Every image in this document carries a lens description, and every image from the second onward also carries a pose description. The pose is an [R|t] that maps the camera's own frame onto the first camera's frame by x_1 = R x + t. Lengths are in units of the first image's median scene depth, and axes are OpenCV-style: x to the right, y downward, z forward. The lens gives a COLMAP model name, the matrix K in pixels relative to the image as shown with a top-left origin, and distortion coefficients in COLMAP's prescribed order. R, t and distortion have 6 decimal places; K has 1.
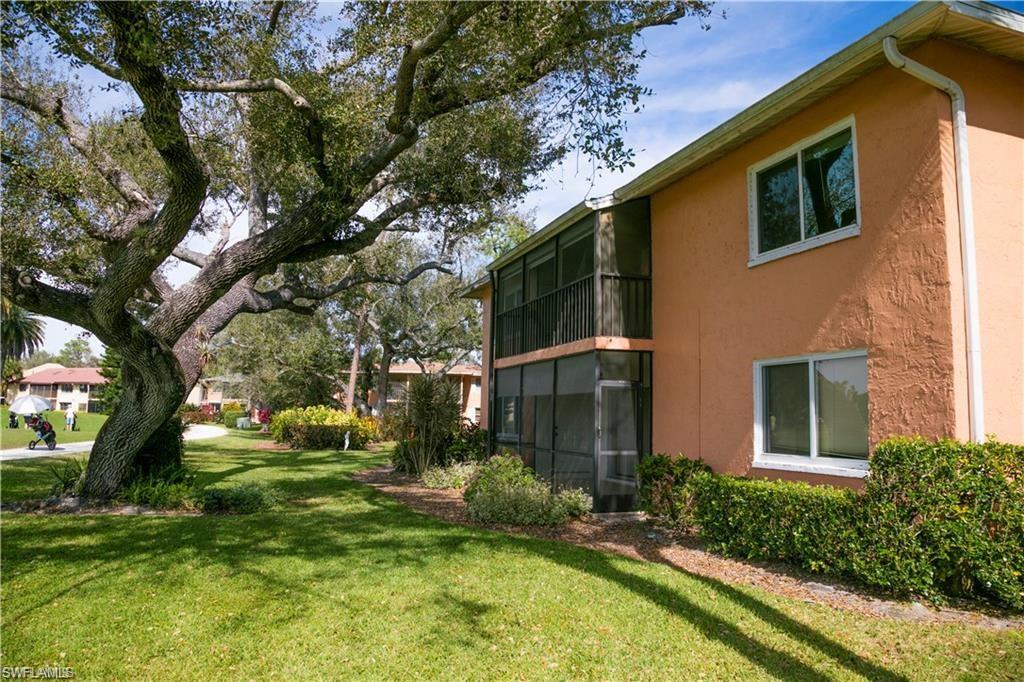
lens RADIAL K [[715.3, 0, 512.0], [0, 715.3, 341.0], [0, 0, 1]] dist [-0.002208, -0.000594]
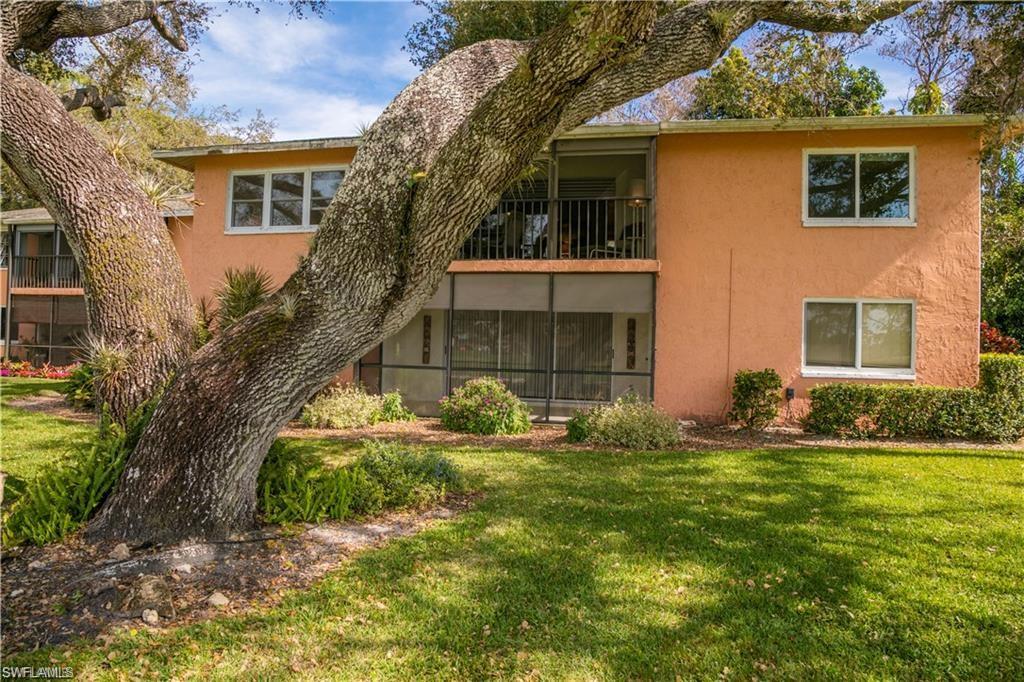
lens RADIAL K [[715.3, 0, 512.0], [0, 715.3, 341.0], [0, 0, 1]] dist [-0.002208, -0.000594]
pose [[0.485313, 0.028120, 0.873888, -1.197968], [-0.119704, 0.992208, 0.034551, 0.139970], [-0.866107, -0.121376, 0.484898, 0.894603]]
